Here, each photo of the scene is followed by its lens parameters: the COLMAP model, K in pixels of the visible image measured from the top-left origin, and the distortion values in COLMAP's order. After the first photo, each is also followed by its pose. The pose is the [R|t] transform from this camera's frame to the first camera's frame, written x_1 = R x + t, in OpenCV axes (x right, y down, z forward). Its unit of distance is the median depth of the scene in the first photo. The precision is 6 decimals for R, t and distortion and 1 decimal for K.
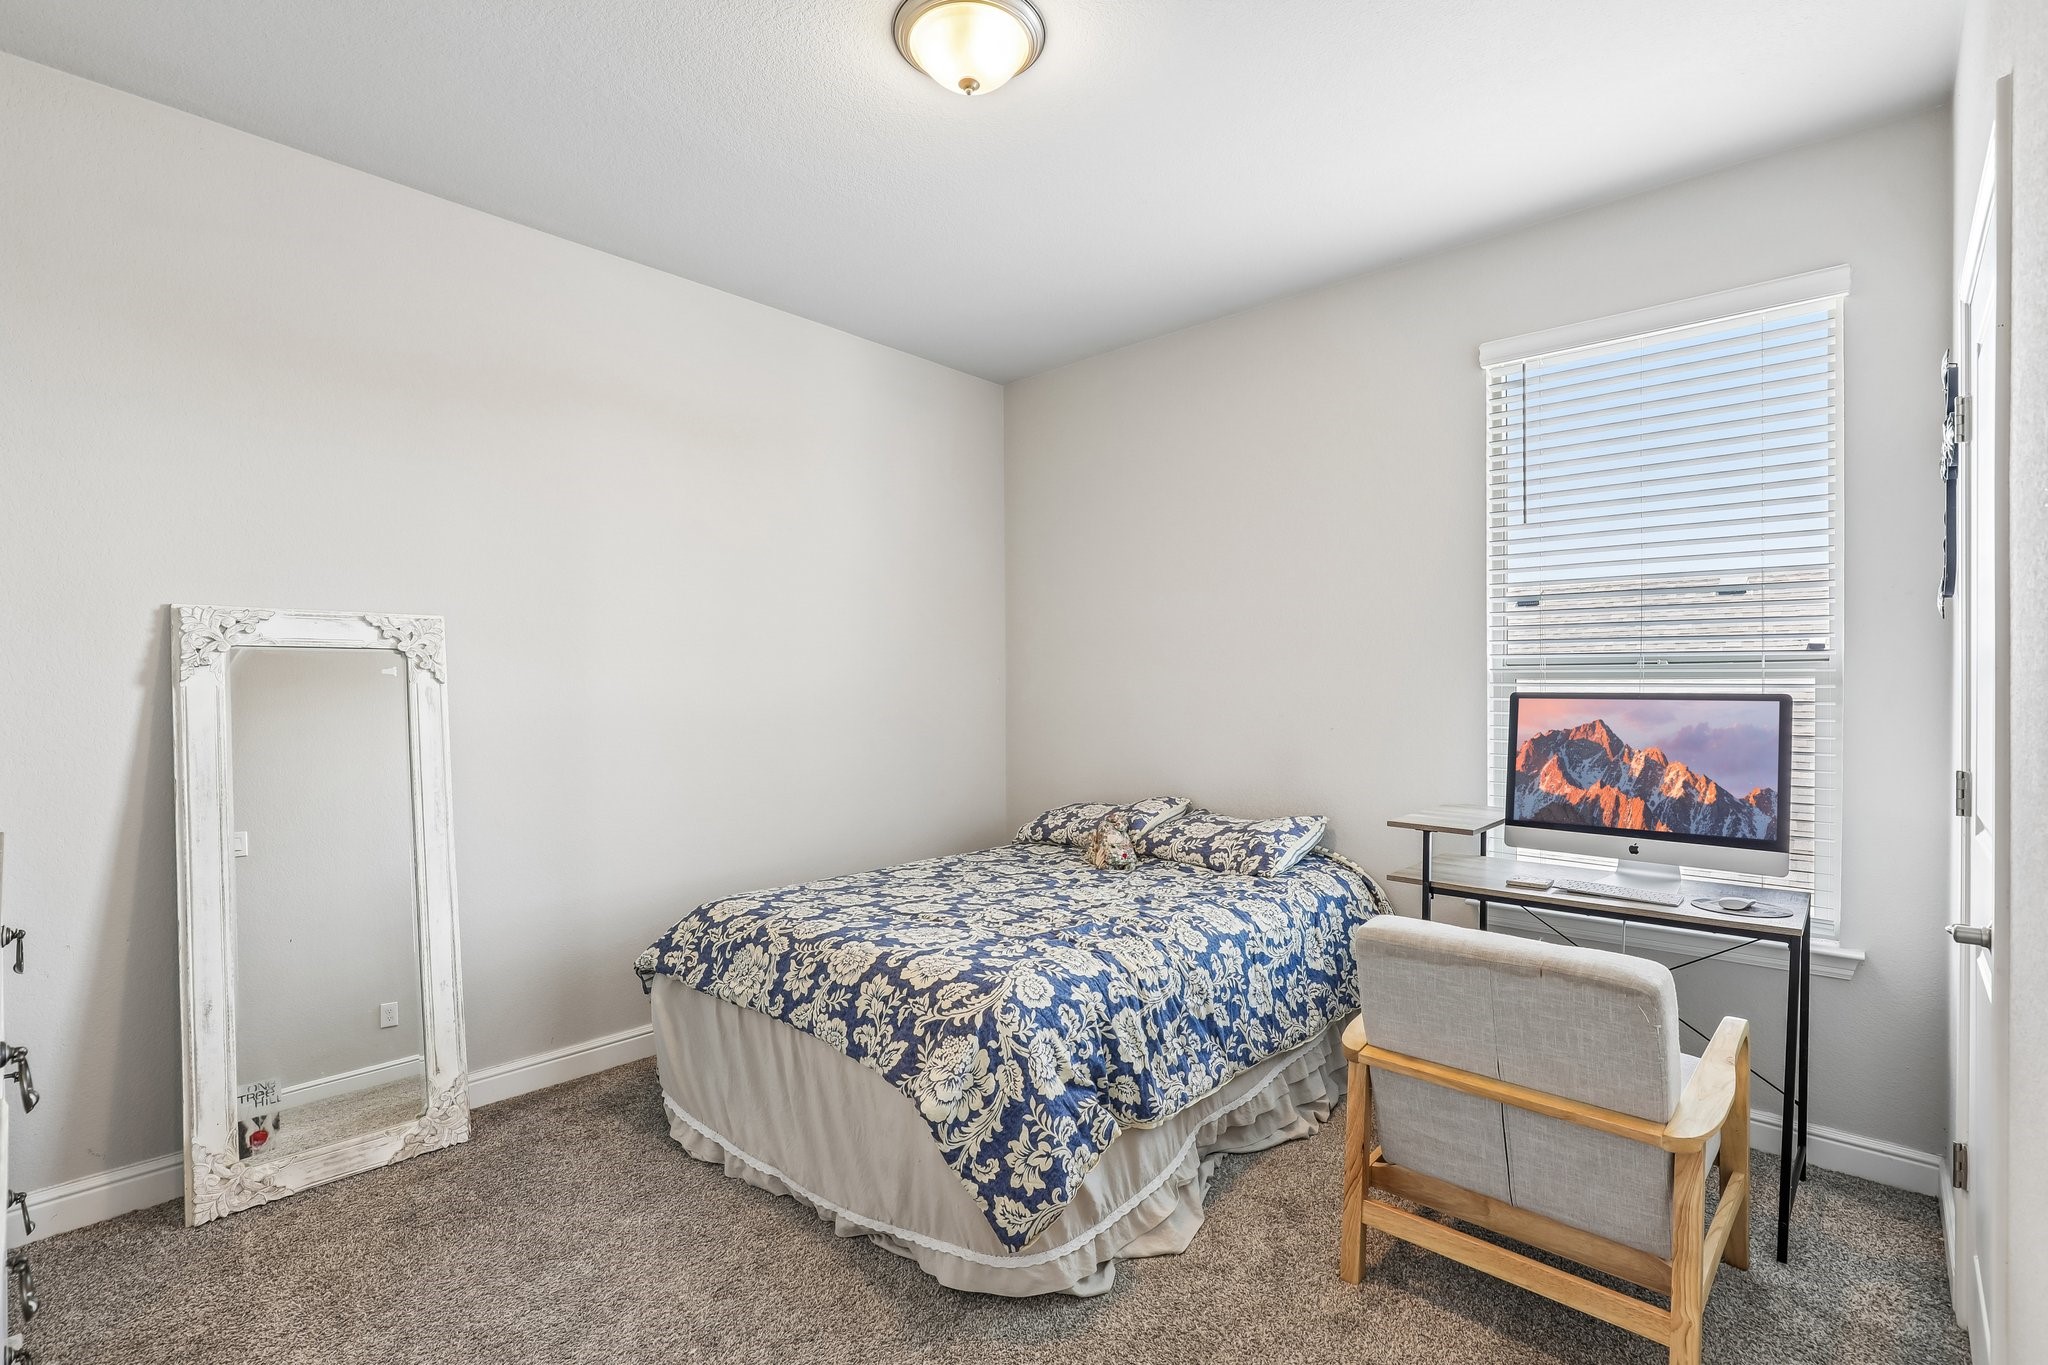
lens RADIAL K [[948.9, 0, 1029.1], [0, 948.9, 683.2], [0, 0, 1]] dist [-0.013704, 0.002892]
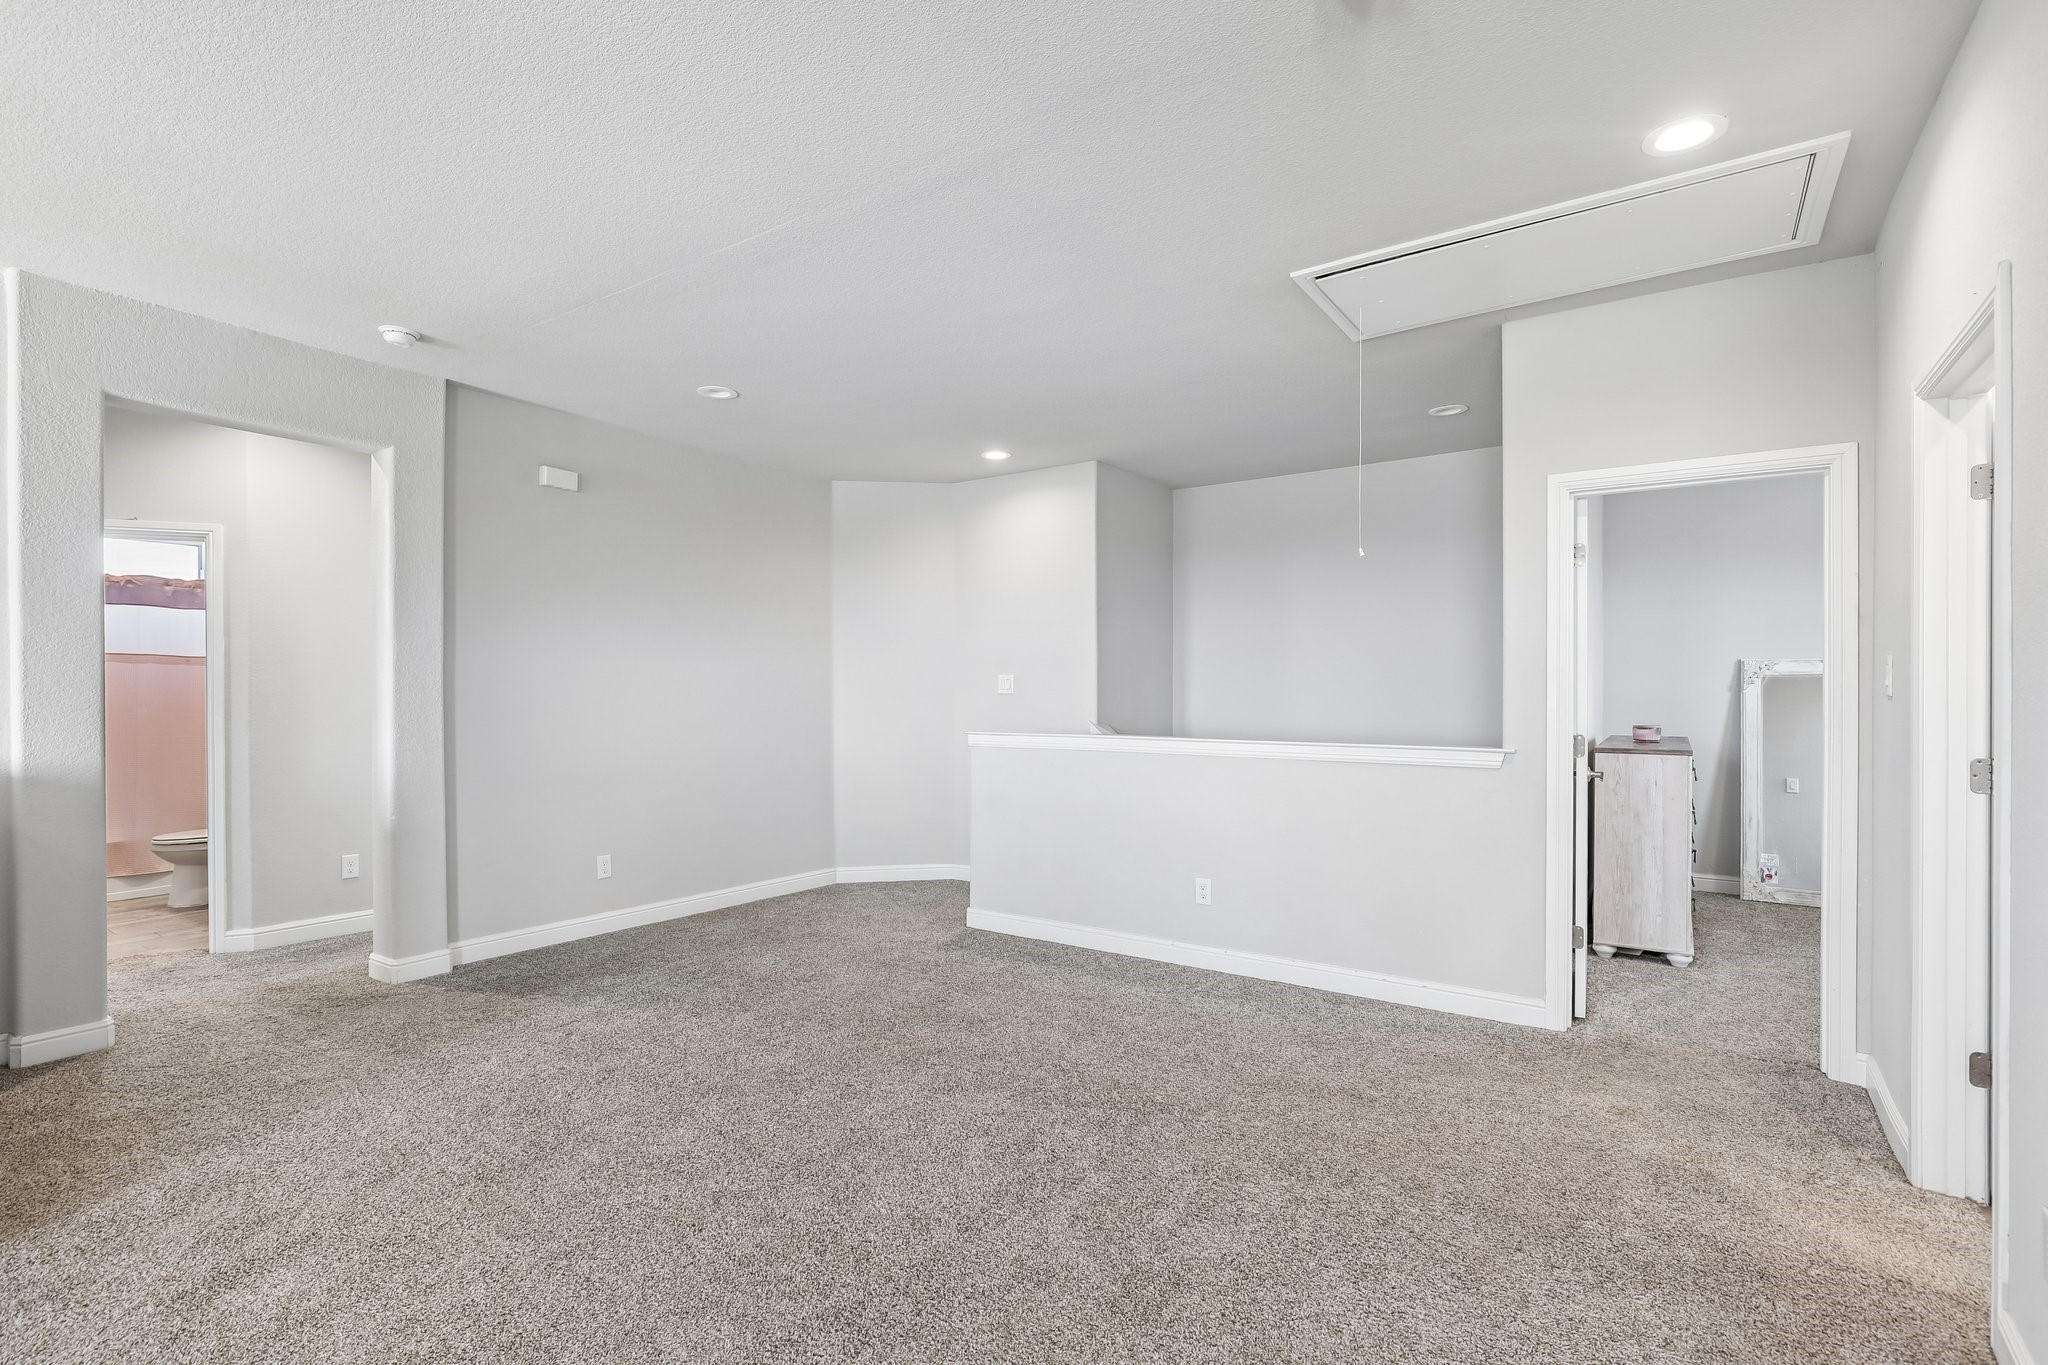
lens RADIAL K [[975.2, 0, 1035.7], [0, 975.2, 693.8], [0, 0, 1]] dist [-0.019928, 0.006494]
pose [[0.197419, 0.012881, -0.980235, 0.967241], [-0.012101, 0.999870, 0.010702, 0.002964], [0.980245, 0.009749, 0.197549, -1.050758]]
